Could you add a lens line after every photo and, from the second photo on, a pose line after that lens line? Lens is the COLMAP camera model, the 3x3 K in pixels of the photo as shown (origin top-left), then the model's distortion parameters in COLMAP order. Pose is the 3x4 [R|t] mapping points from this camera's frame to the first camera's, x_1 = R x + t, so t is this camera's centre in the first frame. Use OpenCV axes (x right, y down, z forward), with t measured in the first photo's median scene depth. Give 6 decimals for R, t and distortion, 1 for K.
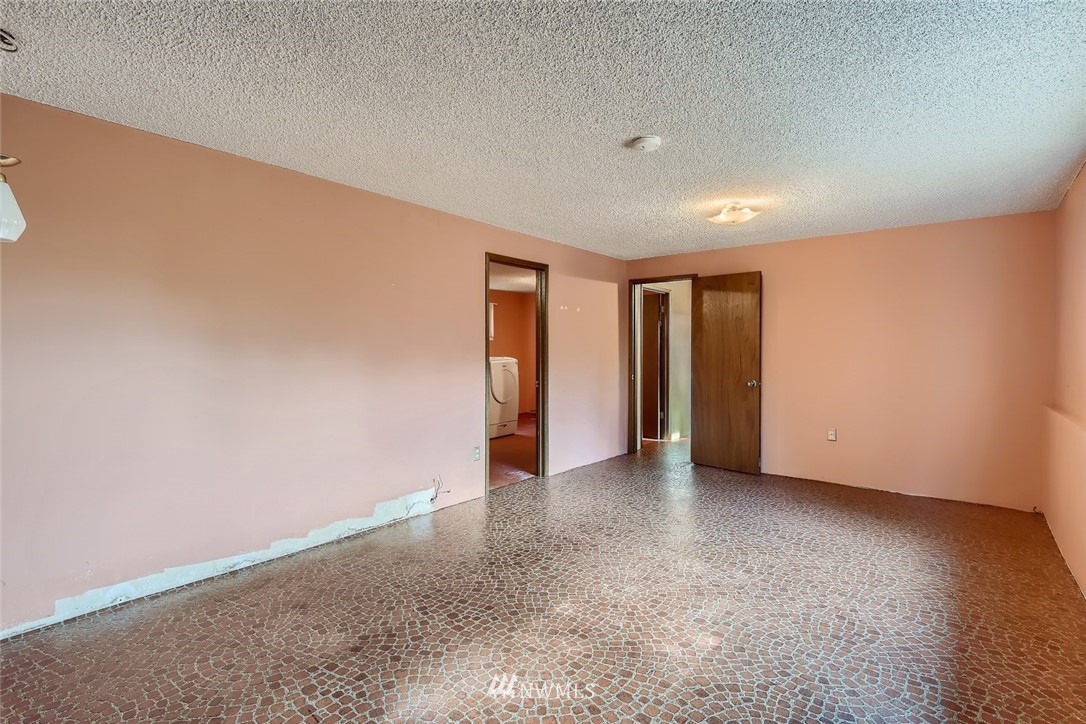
lens RADIAL K [[493.7, 0, 545.9], [0, 493.7, 358.6], [0, 0, 1]] dist [0.001935, 0.000111]
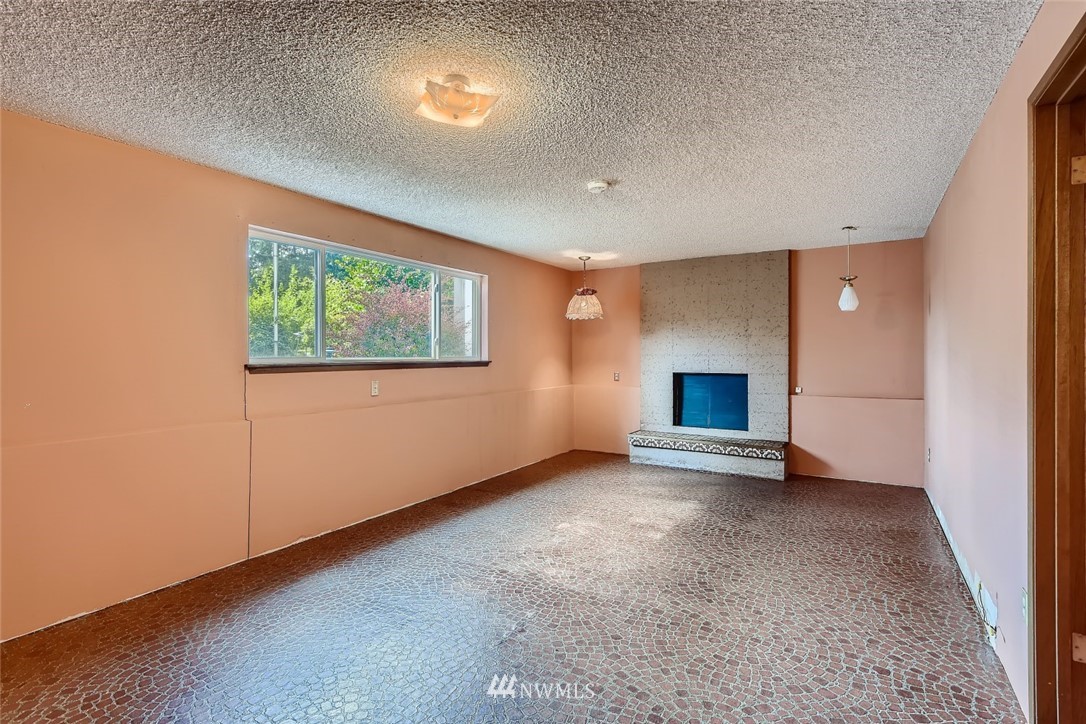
lens RADIAL K [[493.7, 0, 543.0], [0, 493.7, 358.3], [0, 0, 1]] dist [0.001935, 0.000111]
pose [[-0.991921, -0.002296, -0.126837, 0.497569], [-0.004323, 0.999867, 0.015713, -0.025939], [0.126784, 0.016134, -0.991799, 2.187427]]
